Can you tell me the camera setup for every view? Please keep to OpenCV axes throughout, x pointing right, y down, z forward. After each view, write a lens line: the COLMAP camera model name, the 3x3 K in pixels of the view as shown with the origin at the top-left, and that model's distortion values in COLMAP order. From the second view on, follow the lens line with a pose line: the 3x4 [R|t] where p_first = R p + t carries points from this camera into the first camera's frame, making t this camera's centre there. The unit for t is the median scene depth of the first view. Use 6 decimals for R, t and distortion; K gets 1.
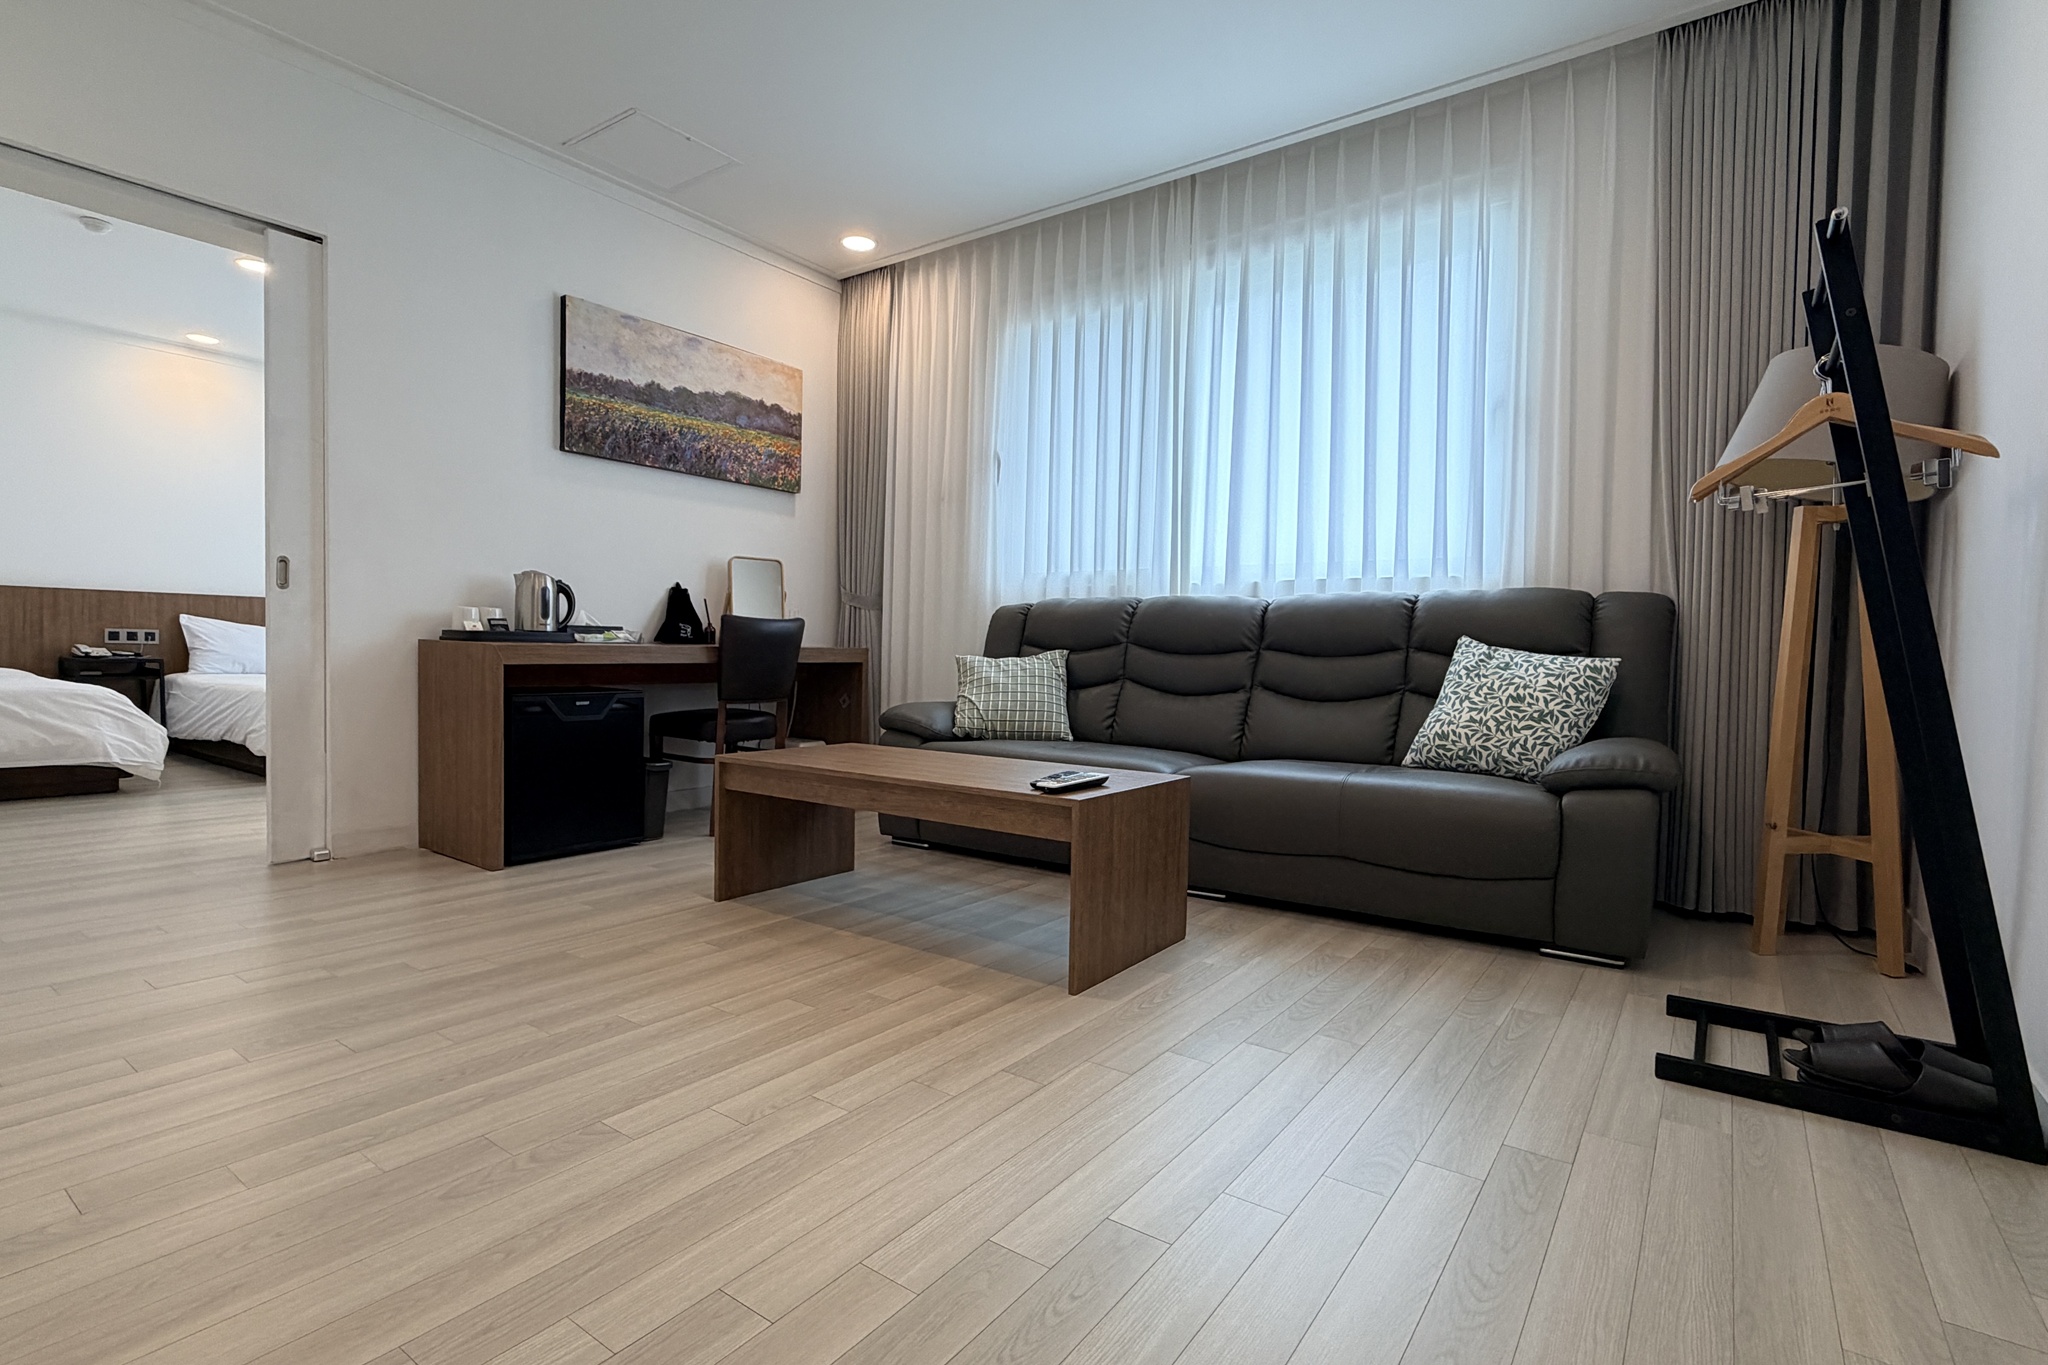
lens RADIAL K [[965.8, 0, 1019.3], [0, 965.8, 676.8], [0, 0, 1]] dist [0.001512, 0.000375]
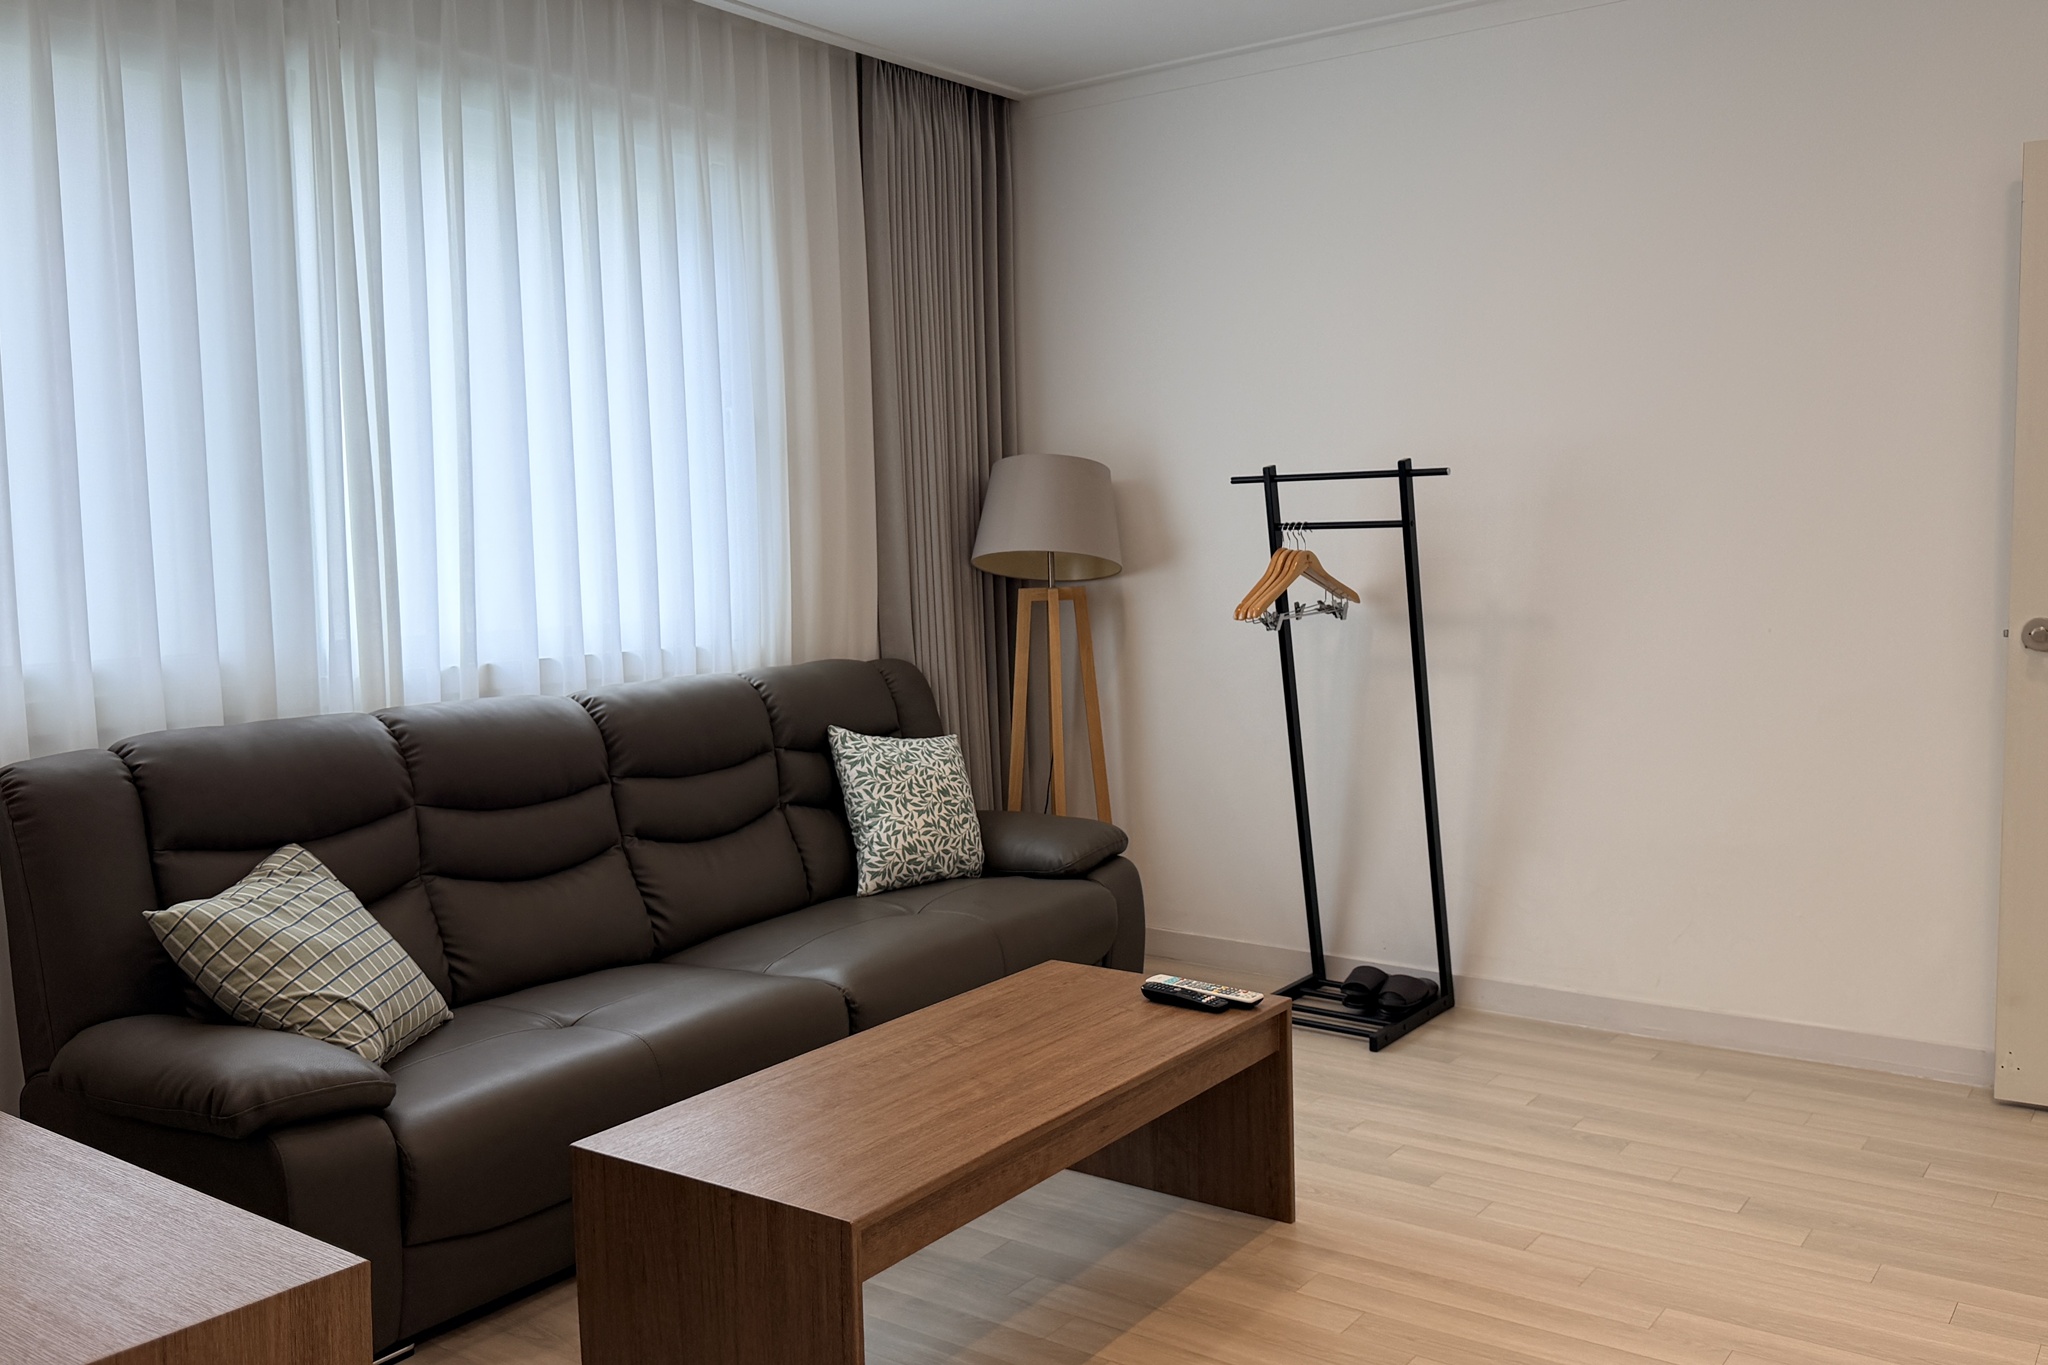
lens RADIAL K [[1705.1, 0, 1027.8], [0, 1705.1, 686.8], [0, 0, 1]] dist [0.165989, -0.312908]
pose [[0.004113, -0.108468, 0.994091, -0.772232], [0.049388, 0.992909, 0.108135, -0.176259], [-0.998771, 0.048651, 0.009441, 0.642335]]
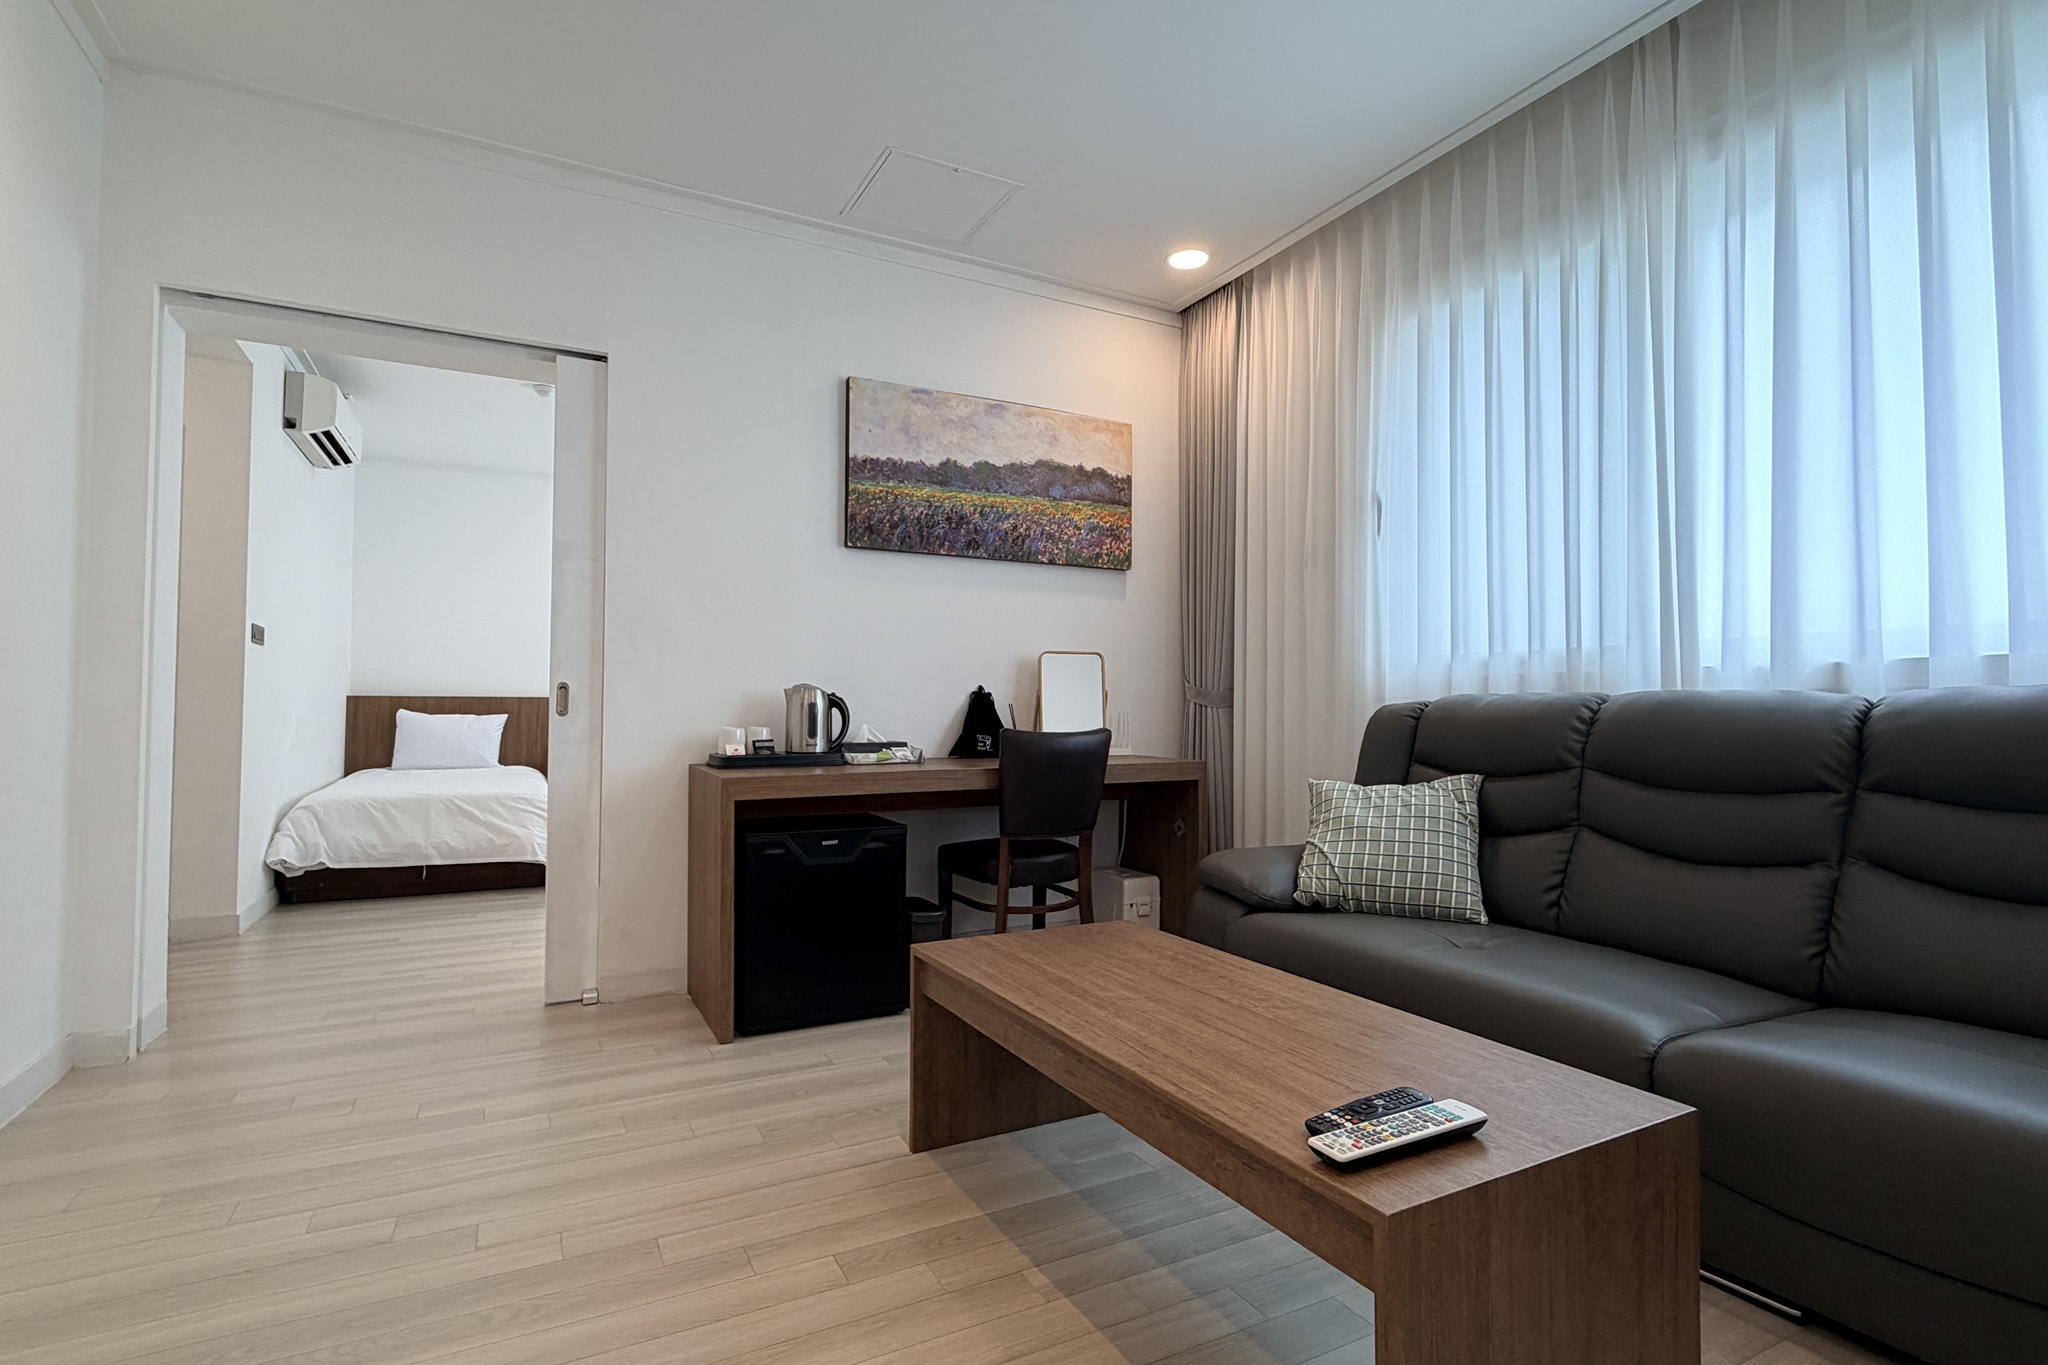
lens RADIAL K [[965.8, 0, 1019.3], [0, 965.8, 676.8], [0, 0, 1]] dist [0.001512, 0.000375]
pose [[0.896044, -0.031897, -0.442819, 0.062165], [0.001586, 0.997639, -0.068652, -0.050120], [0.443963, 0.060813, 0.893979, 0.266722]]
